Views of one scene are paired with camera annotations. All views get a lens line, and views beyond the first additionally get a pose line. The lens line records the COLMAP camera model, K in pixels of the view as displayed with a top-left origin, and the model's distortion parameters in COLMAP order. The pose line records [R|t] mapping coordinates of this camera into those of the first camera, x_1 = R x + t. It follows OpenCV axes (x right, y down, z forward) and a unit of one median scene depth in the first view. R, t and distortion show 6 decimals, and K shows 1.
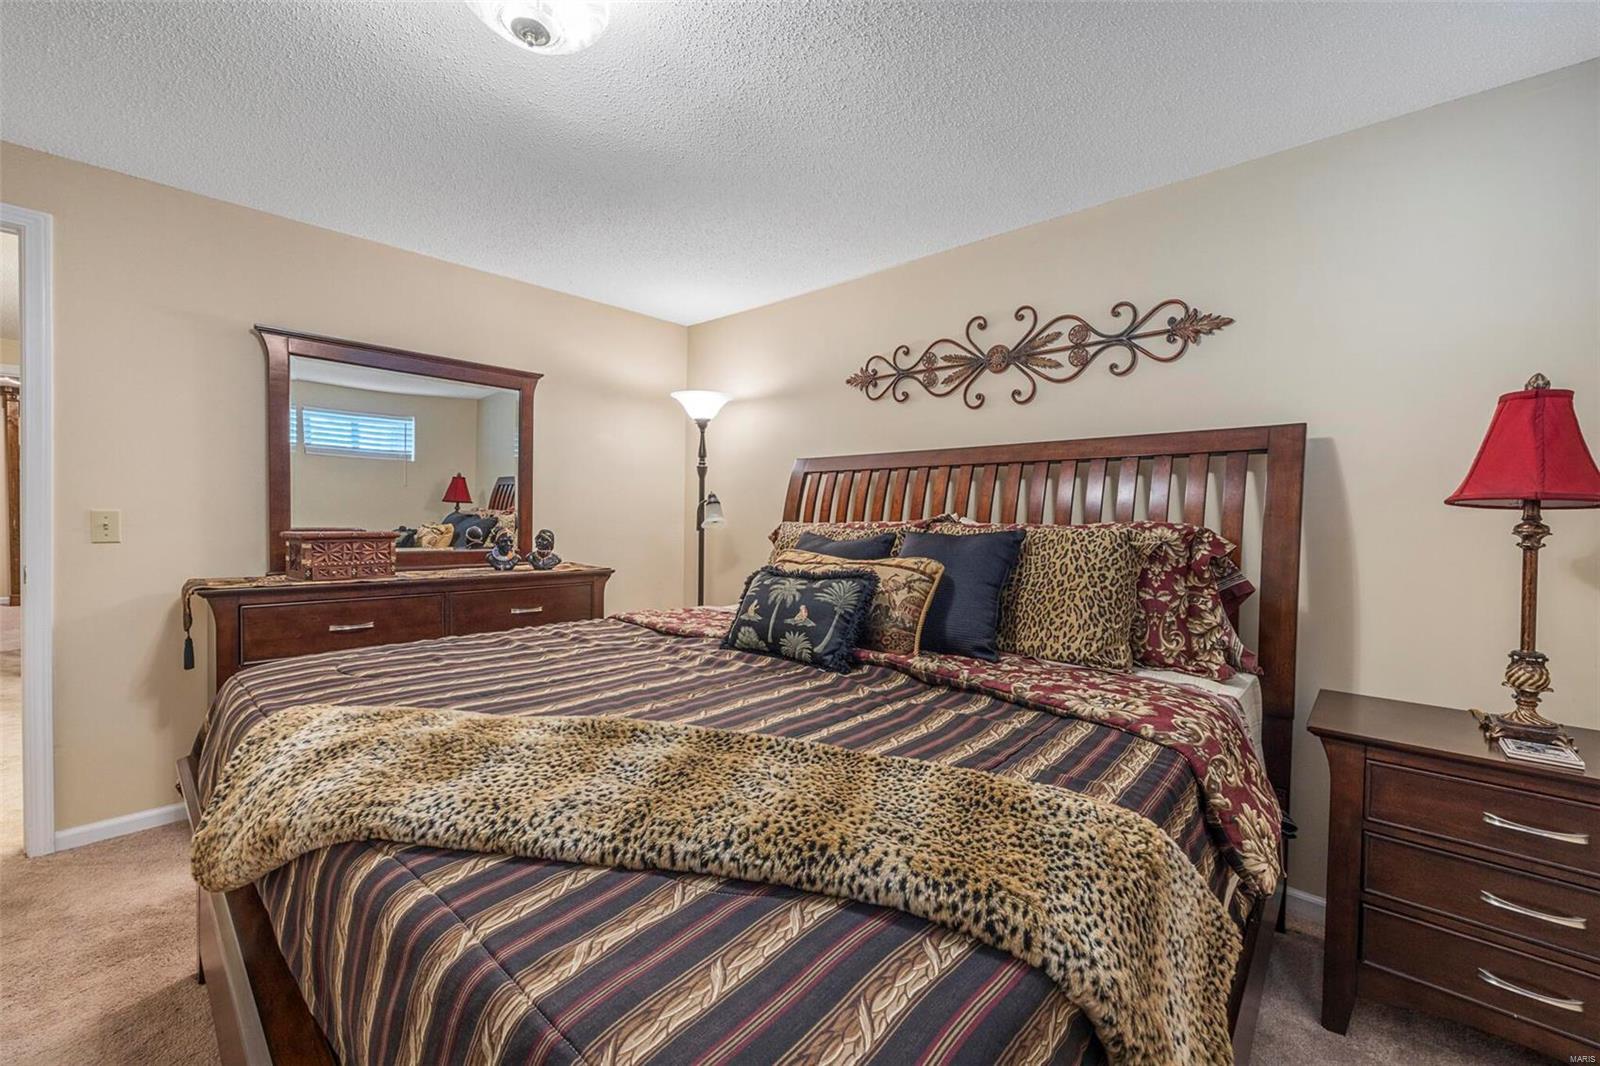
lens RADIAL K [[653.0, 0, 801.3], [0, 653.0, 516.2], [0, 0, 1]] dist [0.000879, 0.000080]
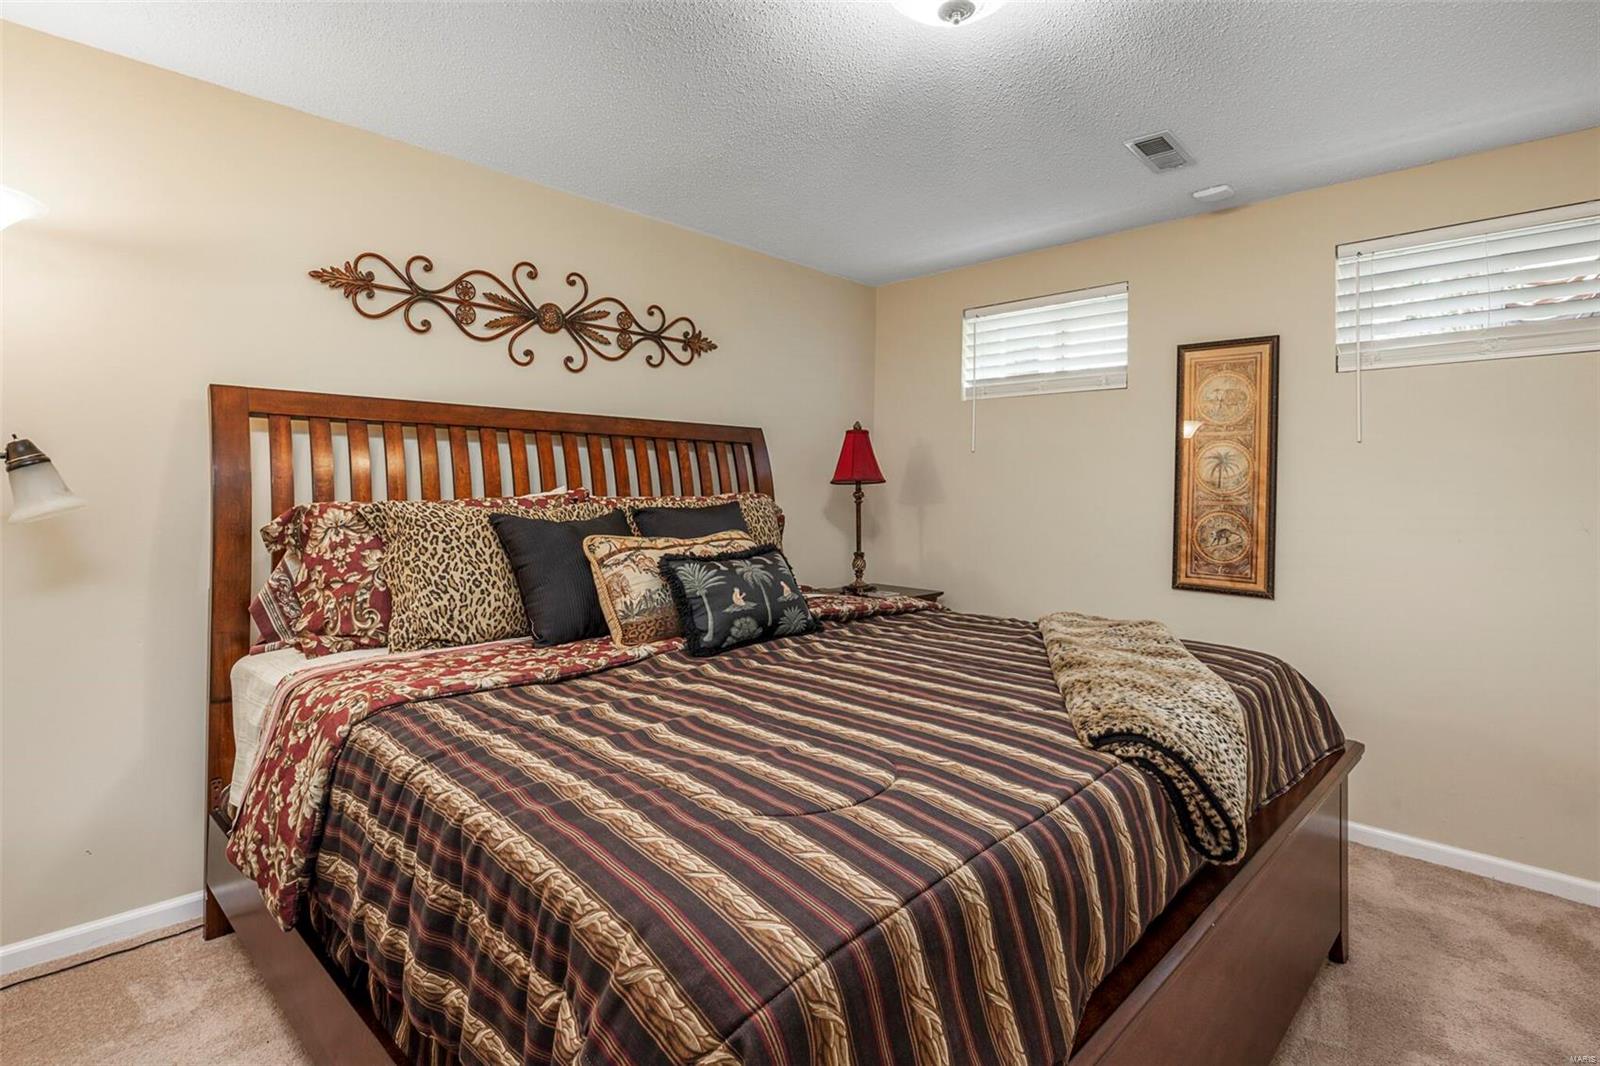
lens RADIAL K [[685.1, 0, 801.1], [0, 685.1, 500.5], [0, 0, 1]] dist [-0.000869, -0.000047]
pose [[0.104573, -0.020747, 0.994301, -0.644471], [-0.003148, 0.999770, 0.021192, -0.003273], [-0.994512, -0.005346, 0.104483, 0.551452]]
